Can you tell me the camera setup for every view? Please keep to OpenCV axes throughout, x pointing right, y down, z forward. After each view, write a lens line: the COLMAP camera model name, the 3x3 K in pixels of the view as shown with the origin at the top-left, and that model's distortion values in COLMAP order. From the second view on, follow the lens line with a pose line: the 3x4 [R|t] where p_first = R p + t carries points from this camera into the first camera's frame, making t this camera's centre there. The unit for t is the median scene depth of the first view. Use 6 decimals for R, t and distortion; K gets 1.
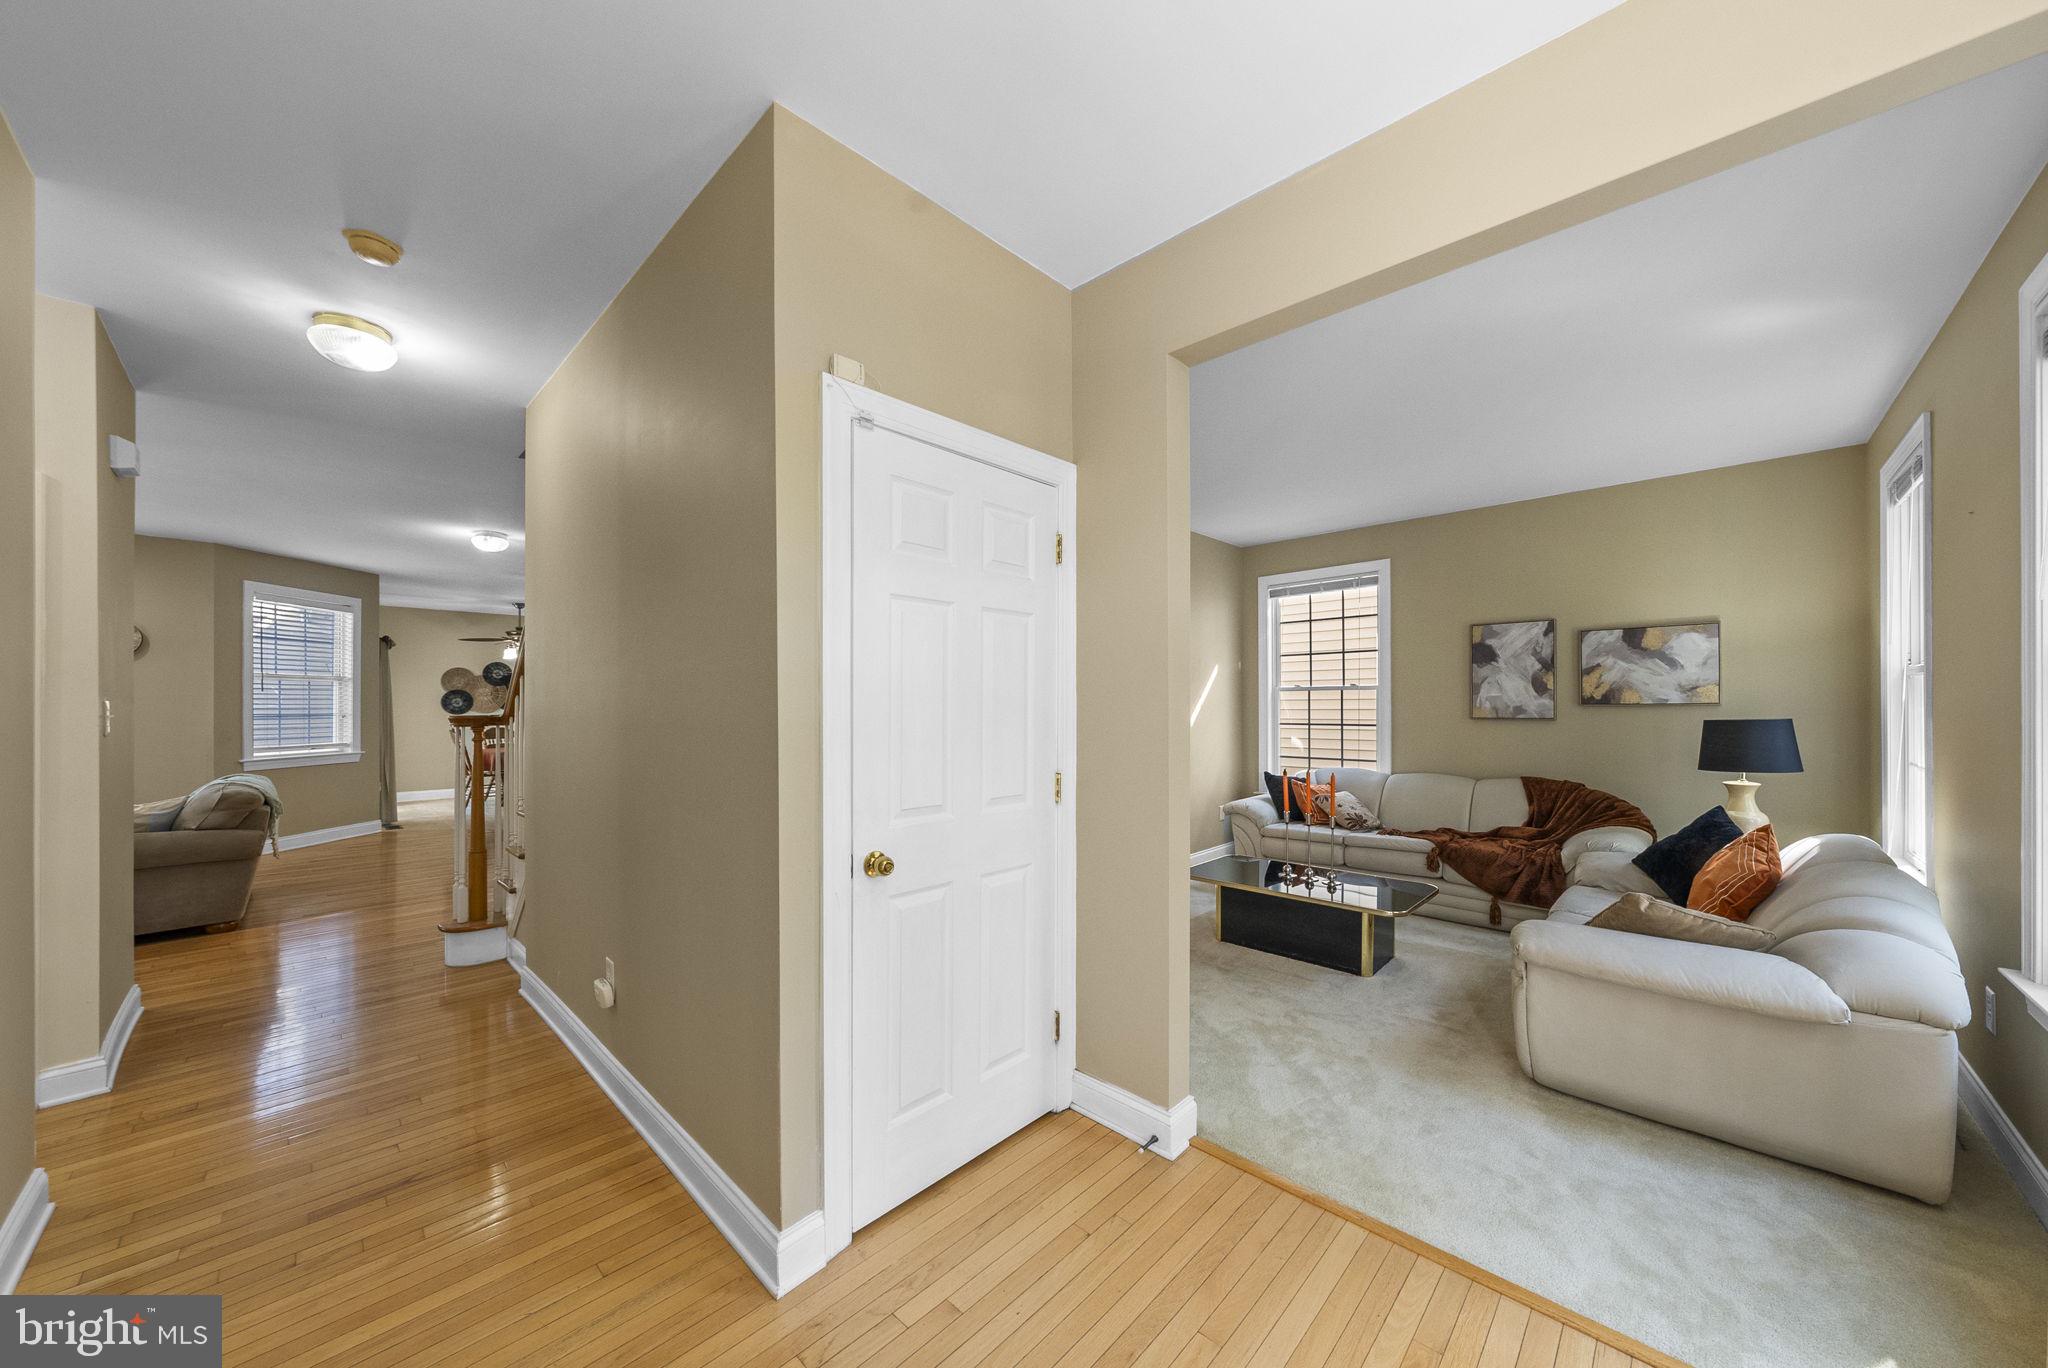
lens RADIAL K [[706.6, 0, 1045.7], [0, 706.6, 701.4], [0, 0, 1]] dist [-0.000656, 0.000034]
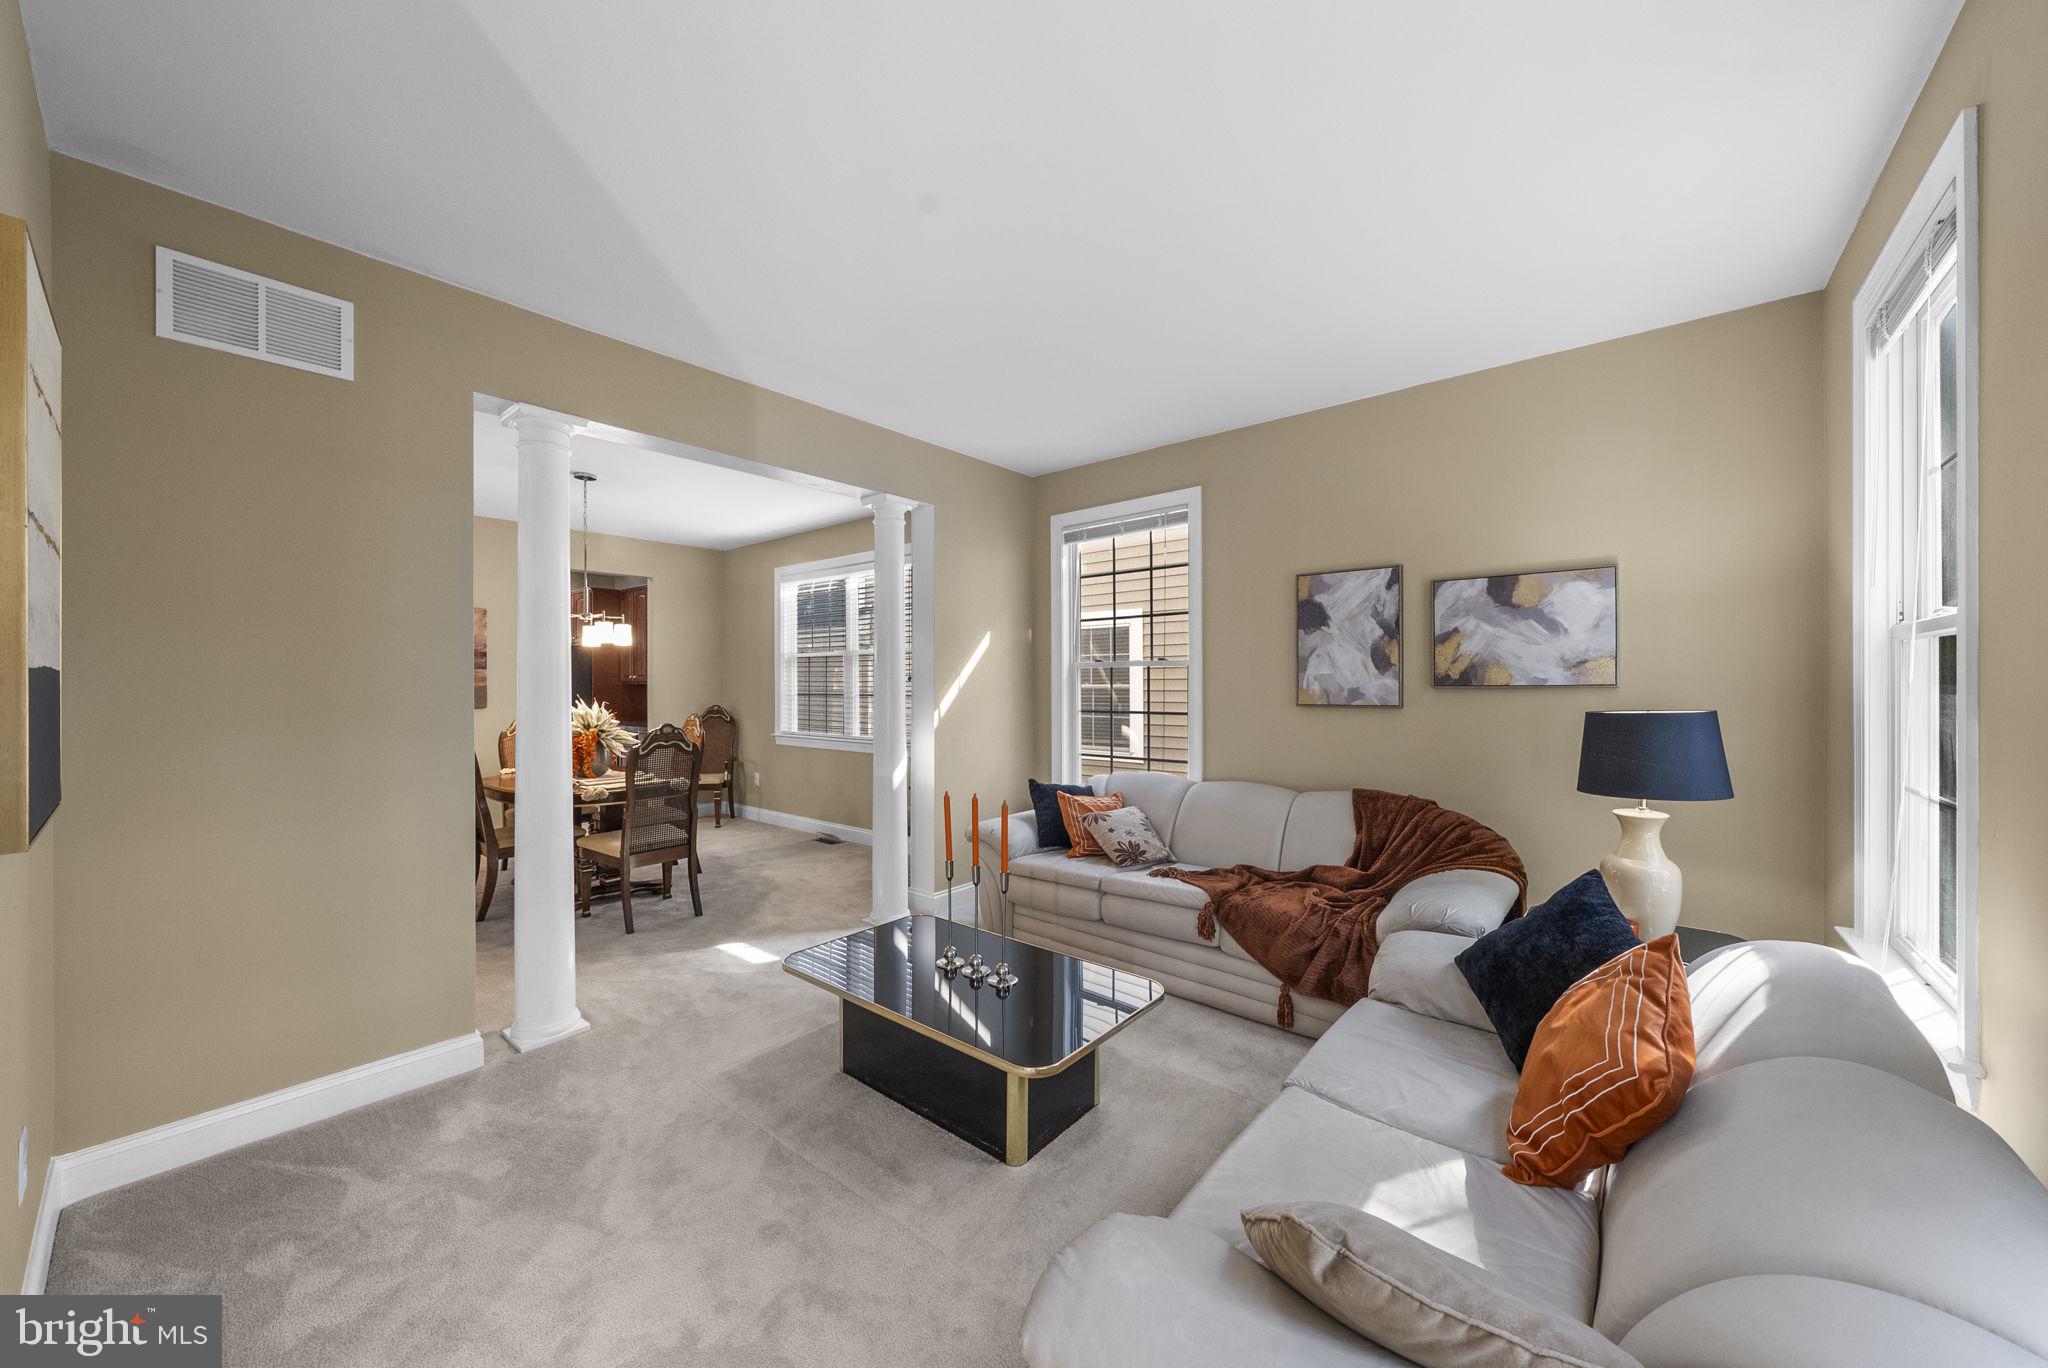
lens RADIAL K [[723.4, 0, 1042.2], [0, 723.4, 681.5], [0, 0, 1]] dist [-0.000636, -0.000120]
pose [[0.998073, 0.000233, 0.062045, 0.333428], [-0.000391, 0.999997, 0.002537, -0.002043], [-0.062044, -0.002557, 0.998070, 0.315272]]
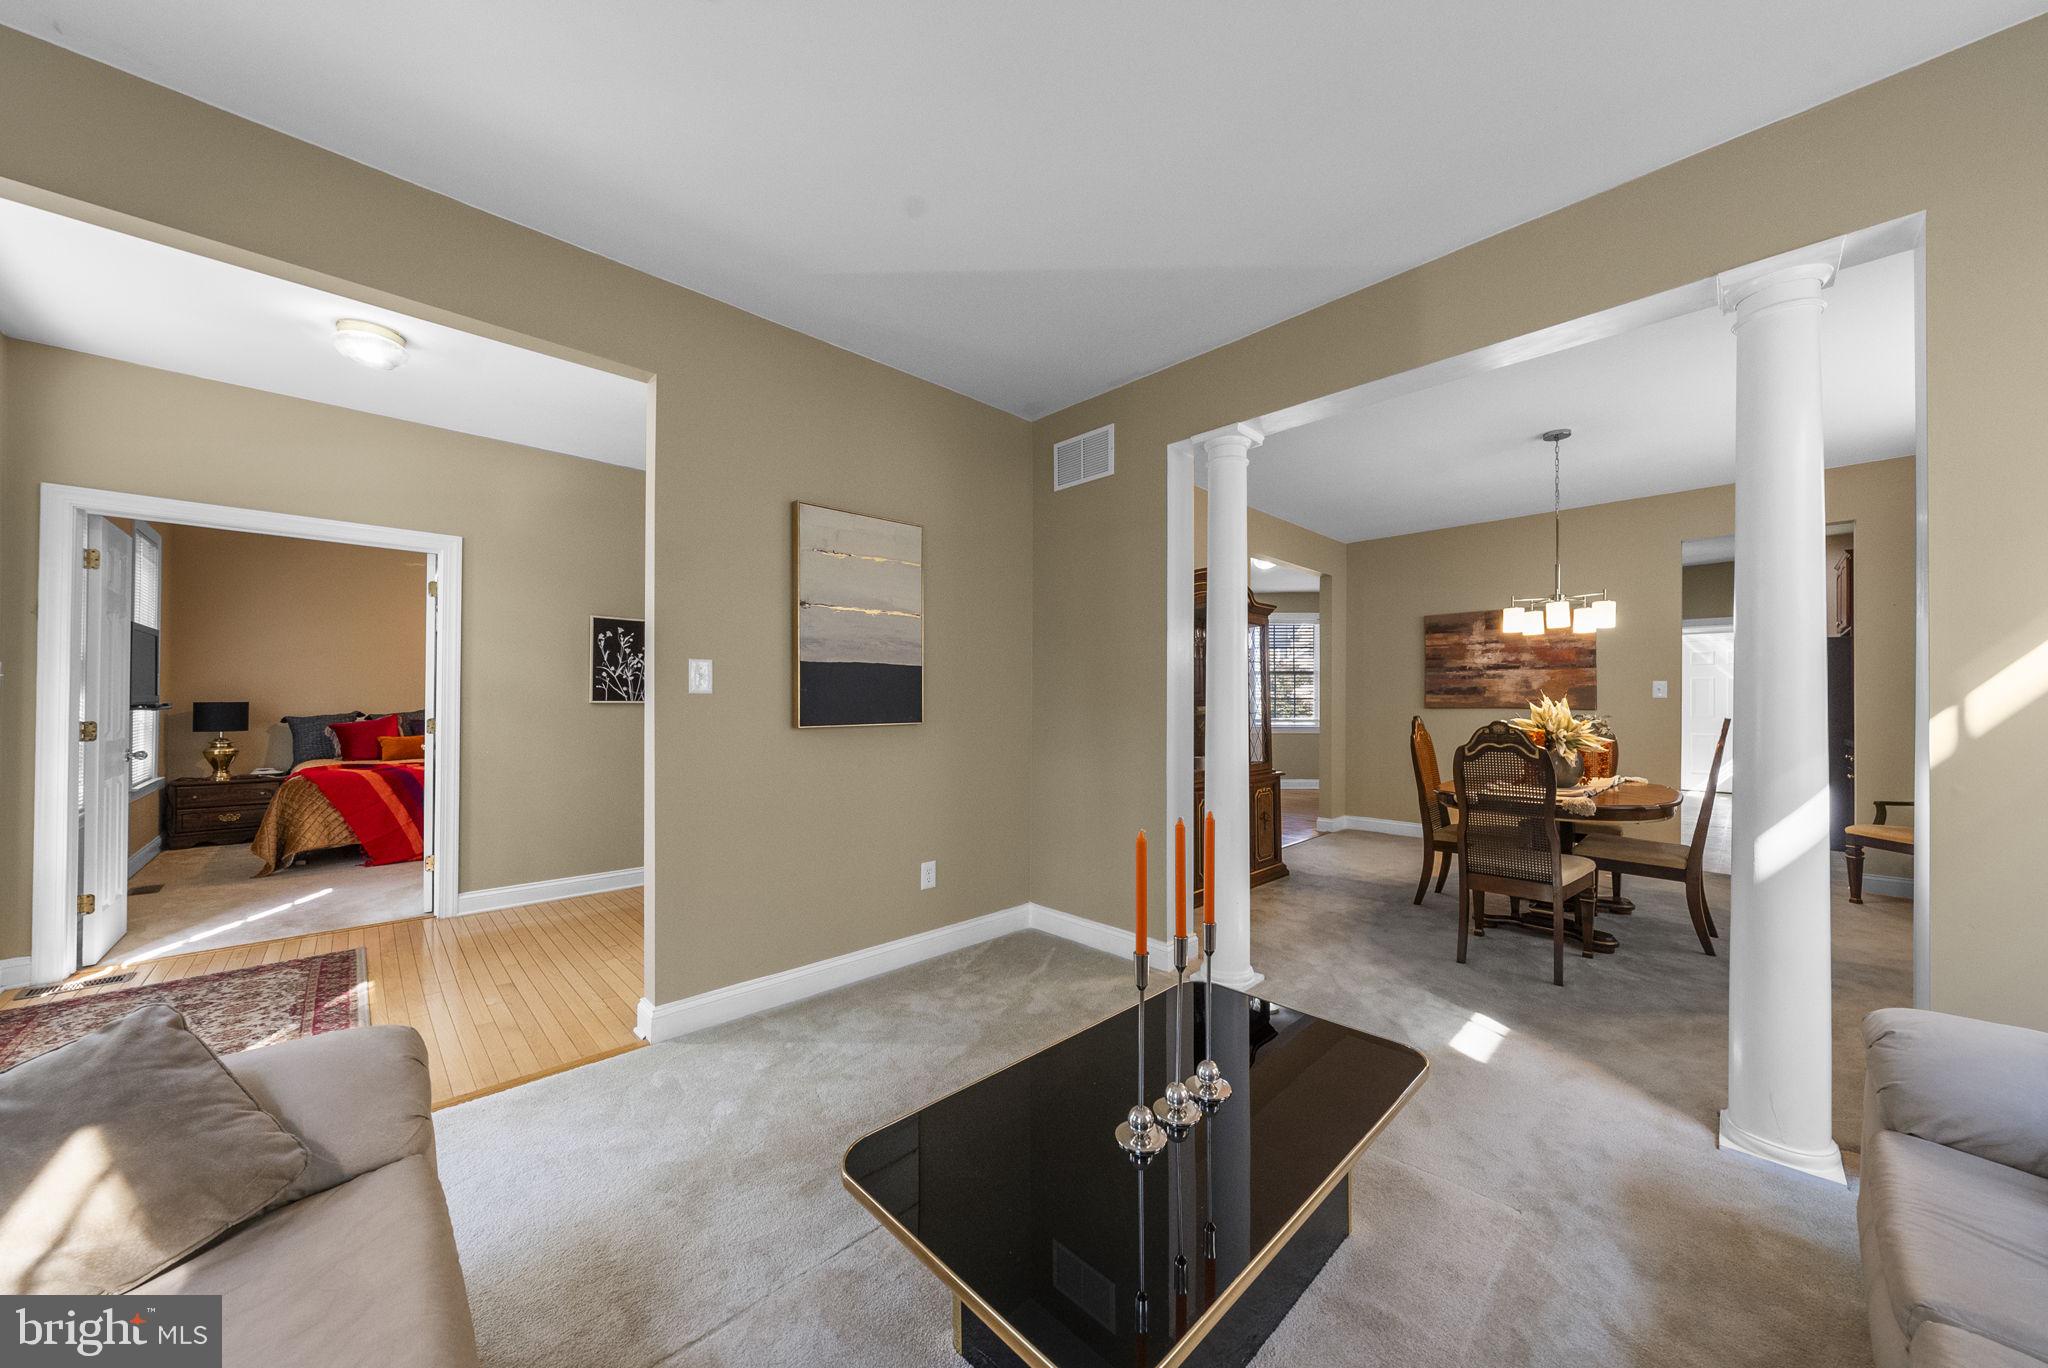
lens RADIAL K [[706.6, 0, 1045.7], [0, 706.6, 701.4], [0, 0, 1]] dist [-0.000656, 0.000034]
pose [[-0.042026, 0.001404, -0.999116, 0.638337], [0.005472, 0.999984, 0.001175, 0.029647], [0.999102, -0.005418, -0.042033, 0.814318]]
